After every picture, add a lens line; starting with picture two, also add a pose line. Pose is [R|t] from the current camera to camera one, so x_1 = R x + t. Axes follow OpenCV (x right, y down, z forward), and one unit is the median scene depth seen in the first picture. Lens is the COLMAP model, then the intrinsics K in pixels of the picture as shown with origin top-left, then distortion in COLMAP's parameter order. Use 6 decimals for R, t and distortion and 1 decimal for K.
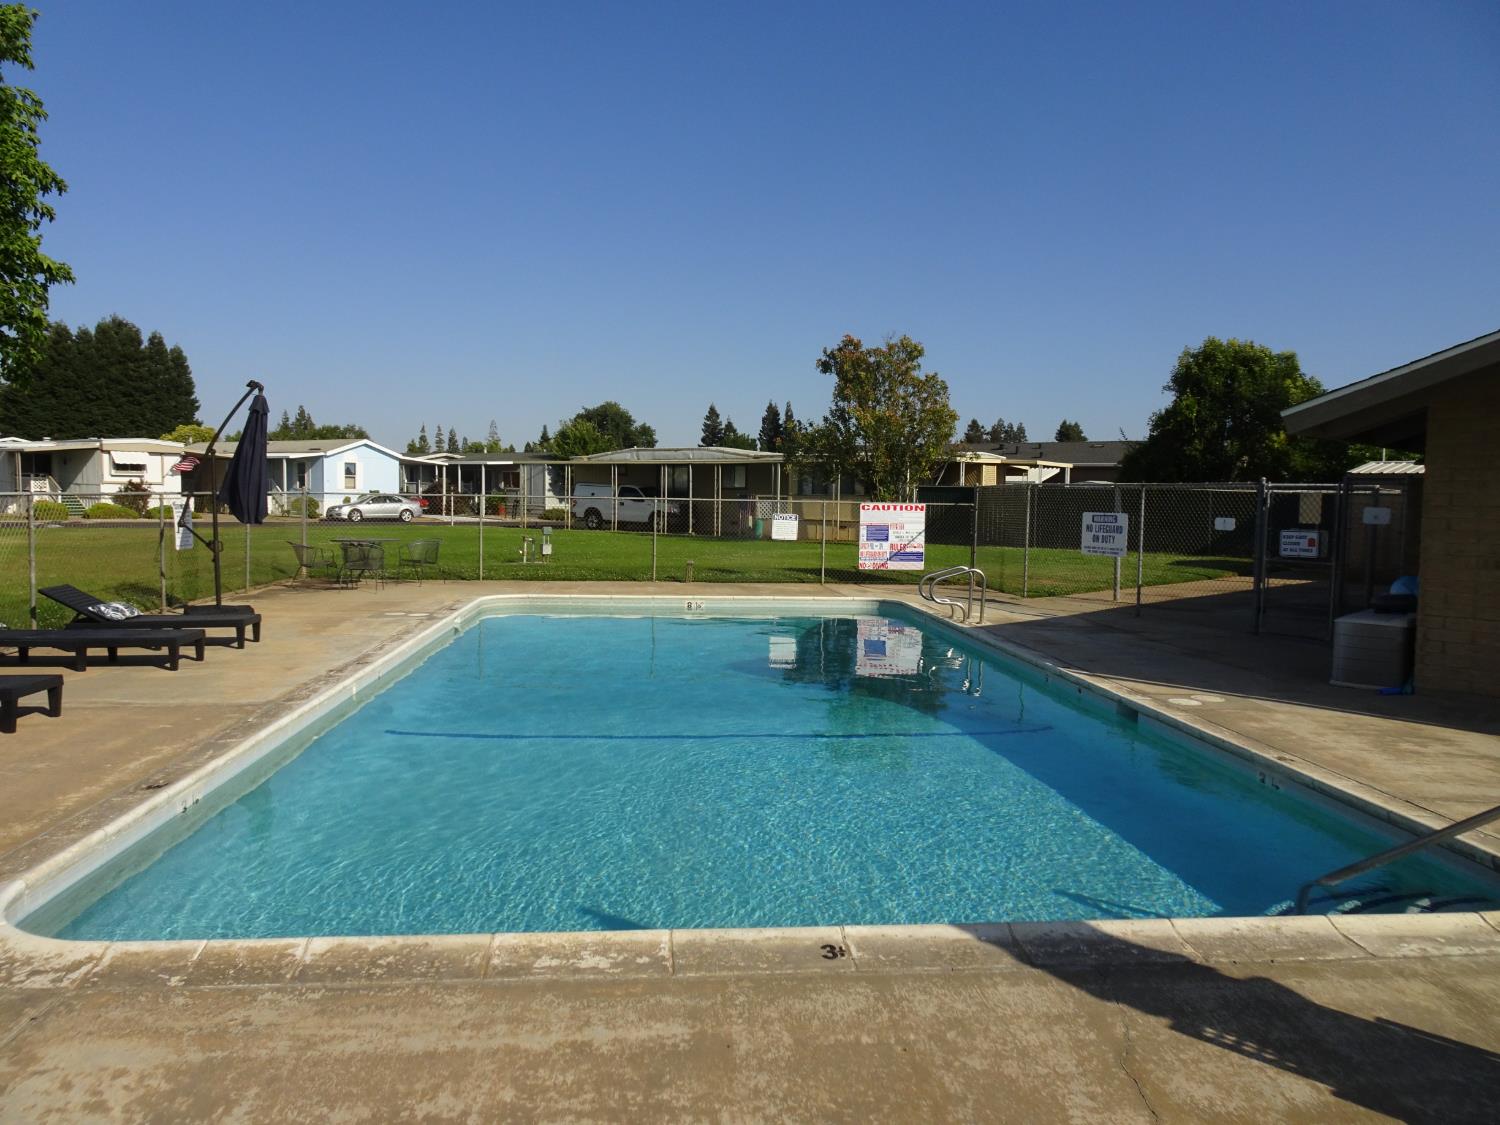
lens RADIAL K [[1057.4, 0, 749.2], [0, 1057.4, 567.5], [0, 0, 1]] dist [0.005246, 0.004540]
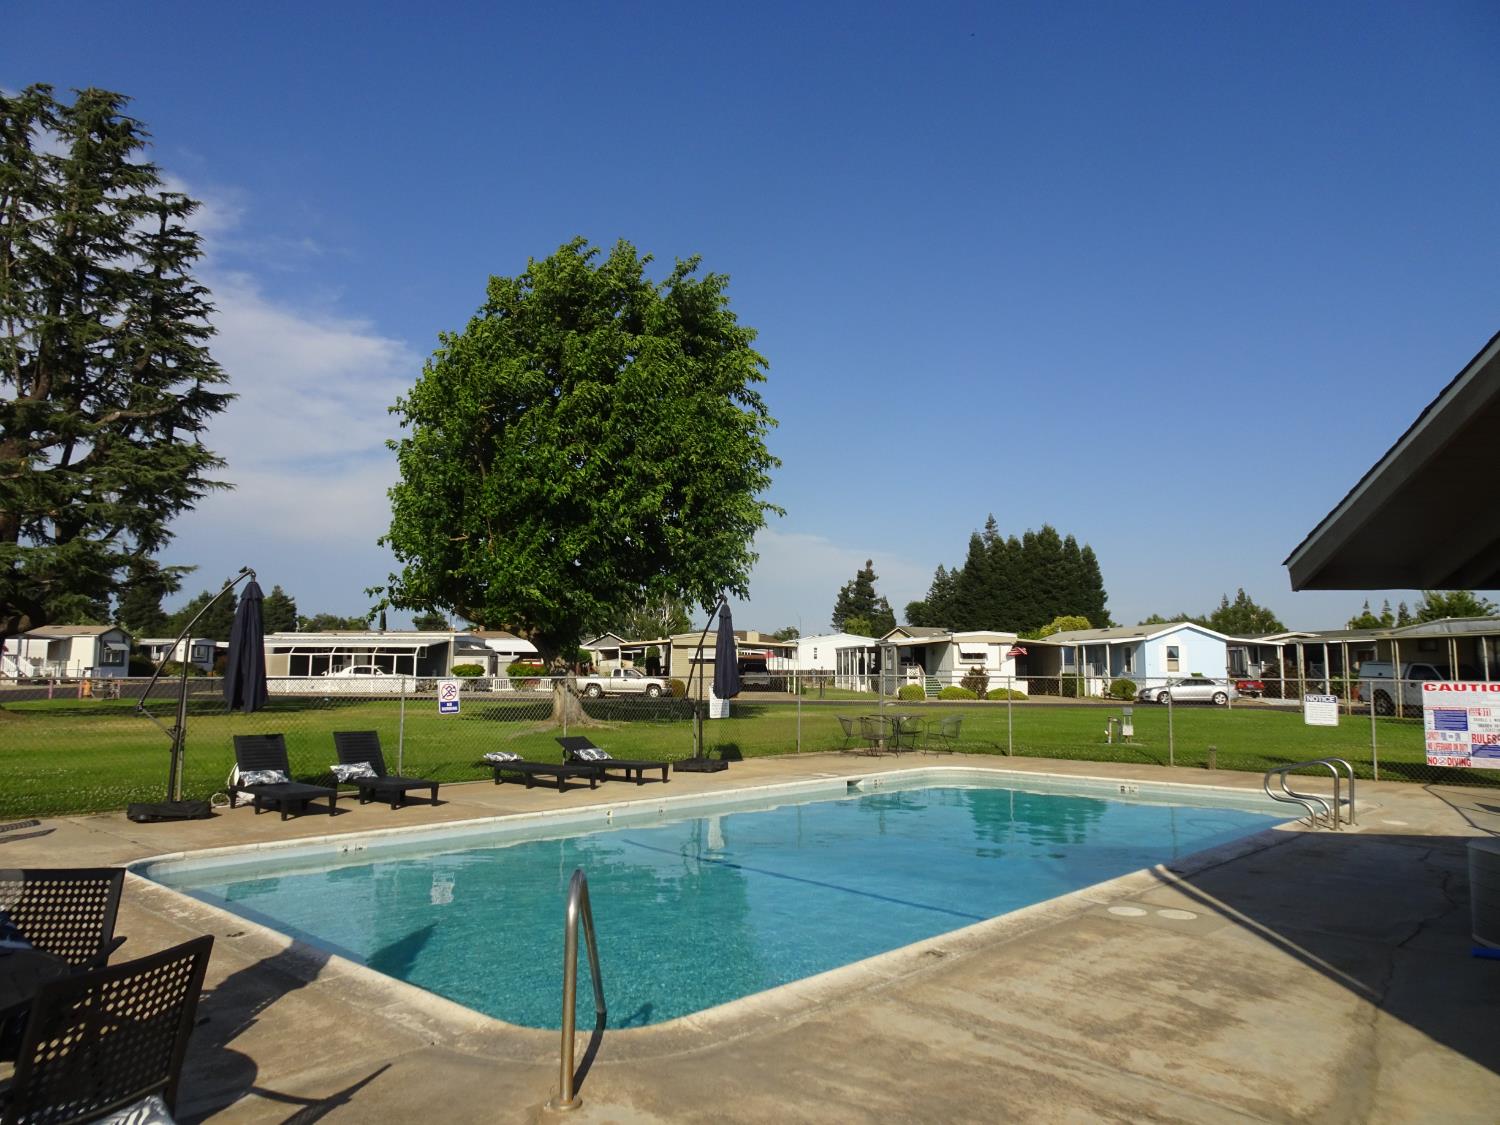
lens RADIAL K [[1057.4, 0, 750.0], [0, 1057.4, 552.6], [0, 0, 1]] dist [0.005246, 0.004540]
pose [[0.657673, -0.097151, -0.747012, 0.302799], [-0.043318, 0.985131, -0.166257, -0.000962], [0.752057, 0.141702, 0.643686, 0.062665]]
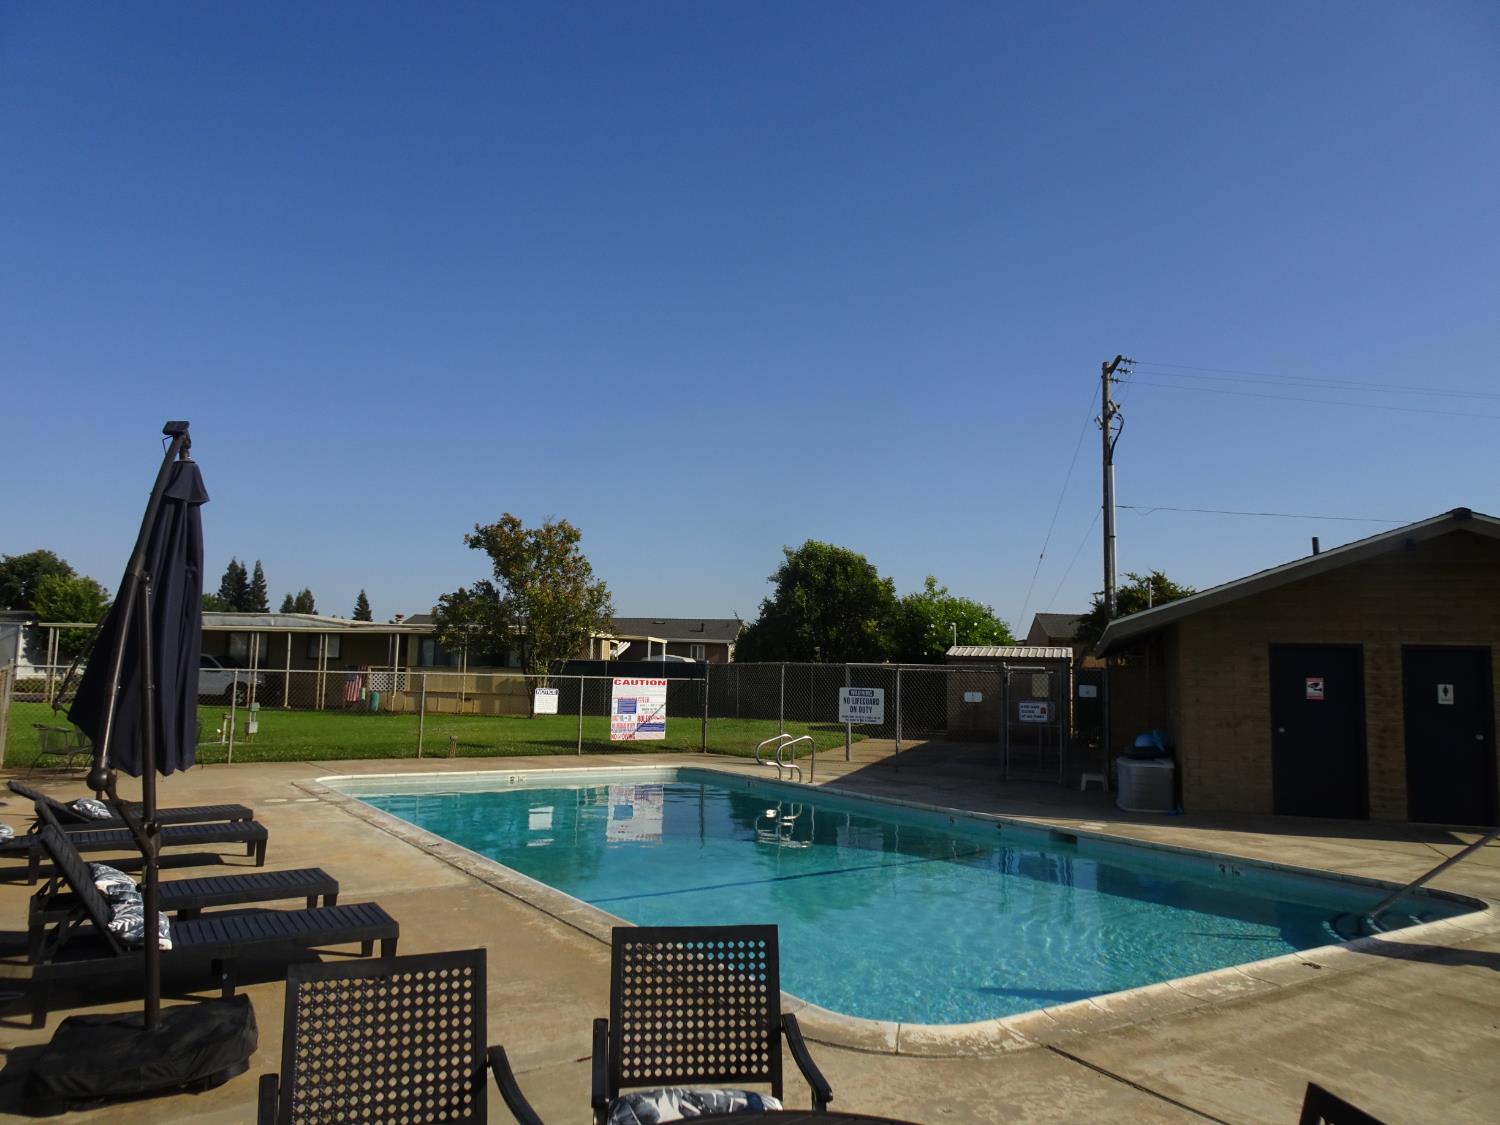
lens RADIAL K [[1057.4, 0, 749.4], [0, 1057.4, 557.6], [0, 0, 1]] dist [0.005246, 0.004540]
pose [[0.881377, 0.055319, 0.469164, -0.226809], [0.024058, 0.986576, -0.161523, -0.003535], [-0.471802, 0.153650, 0.868214, -0.019767]]
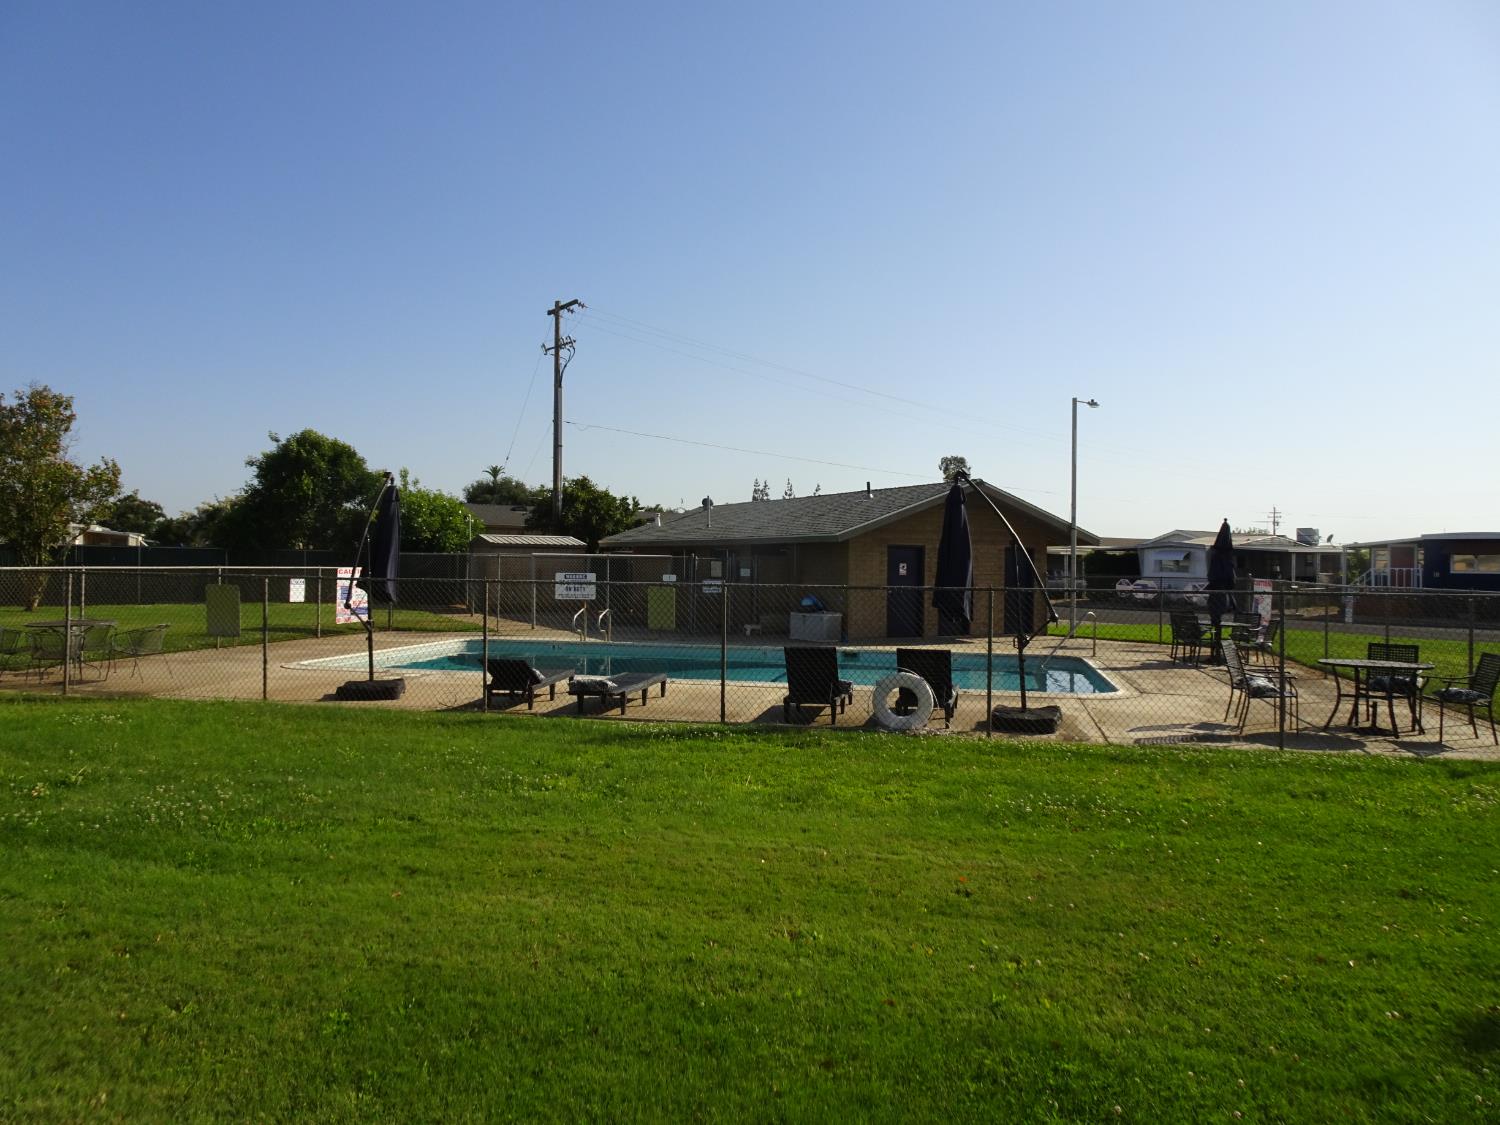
lens RADIAL K [[1057.4, 0, 742.4], [0, 1057.4, 558.1], [0, 0, 1]] dist [0.005246, 0.004540]
pose [[0.302644, -0.008780, 0.953063, -0.706957], [0.057580, 0.998300, -0.009087, -0.027736], [-0.951363, 0.057628, 0.302634, 0.161601]]
